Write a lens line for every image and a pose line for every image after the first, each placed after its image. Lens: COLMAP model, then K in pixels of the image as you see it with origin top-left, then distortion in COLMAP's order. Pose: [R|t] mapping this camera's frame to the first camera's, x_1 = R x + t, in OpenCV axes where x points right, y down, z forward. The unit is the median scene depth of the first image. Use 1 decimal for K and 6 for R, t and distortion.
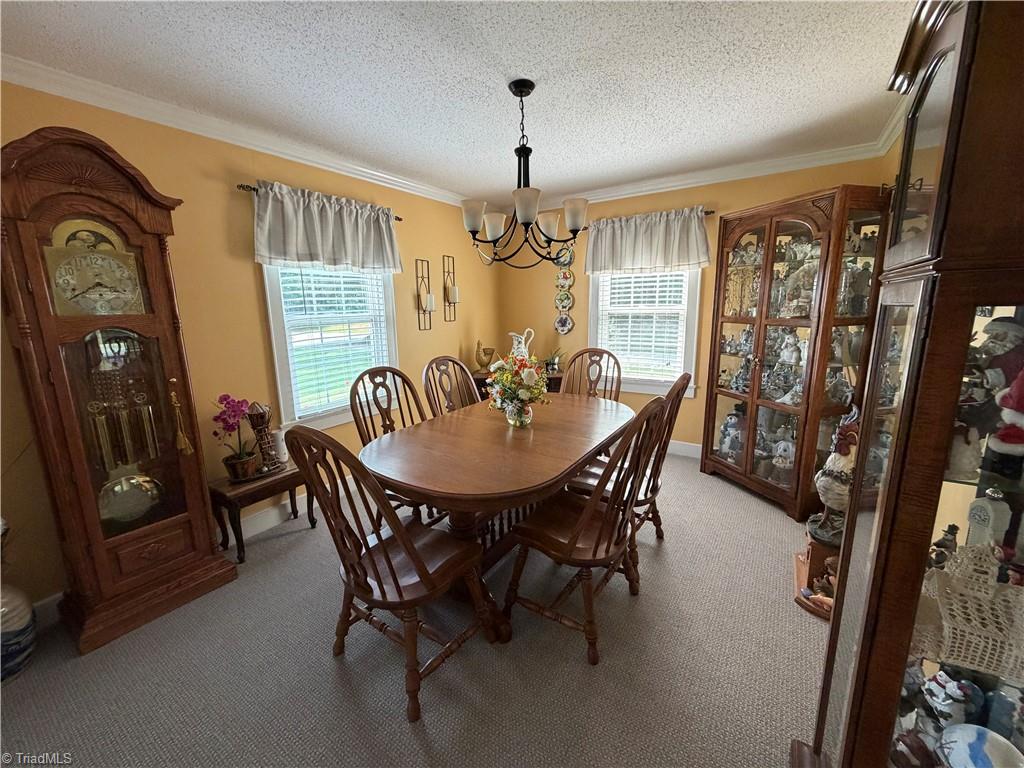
lens RADIAL K [[407.8, 0, 509.7], [0, 407.8, 385.9], [0, 0, 1]] dist [0.000175, -0.000136]
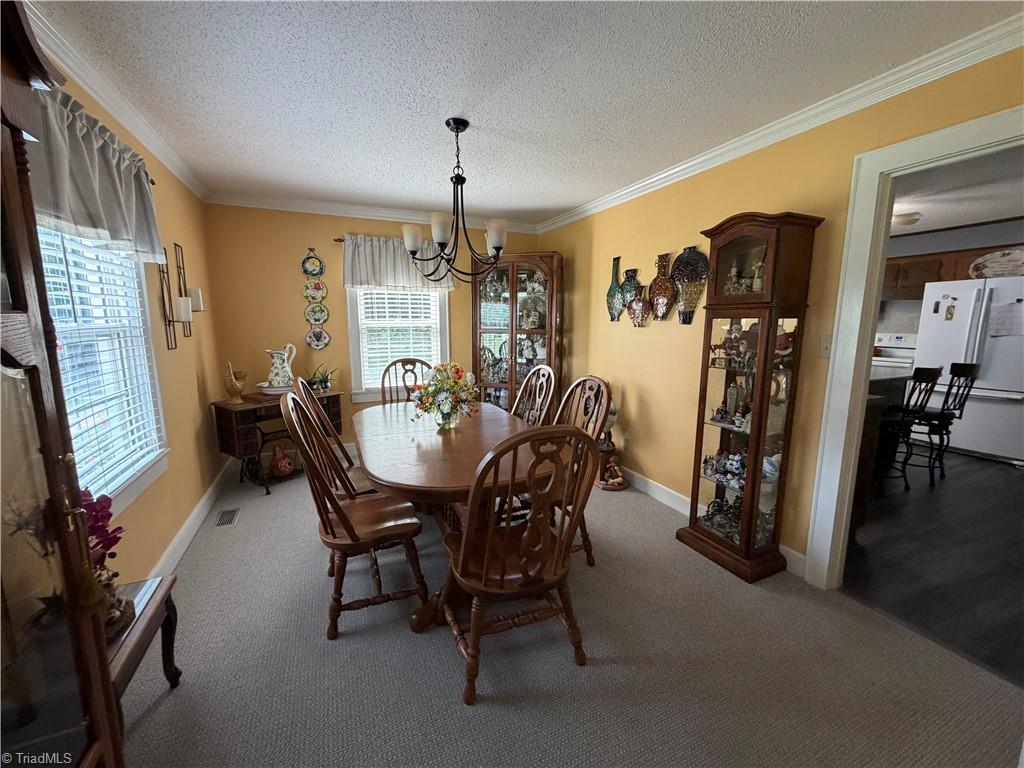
lens RADIAL K [[407.8, 0, 509.7], [0, 407.8, 385.9], [0, 0, 1]] dist [0.000175, -0.000136]
pose [[0.537783, -0.117060, 0.834917, -0.492809], [0.153576, 0.987347, 0.039511, -0.019629], [-0.828977, 0.106975, 0.548956, 0.179221]]
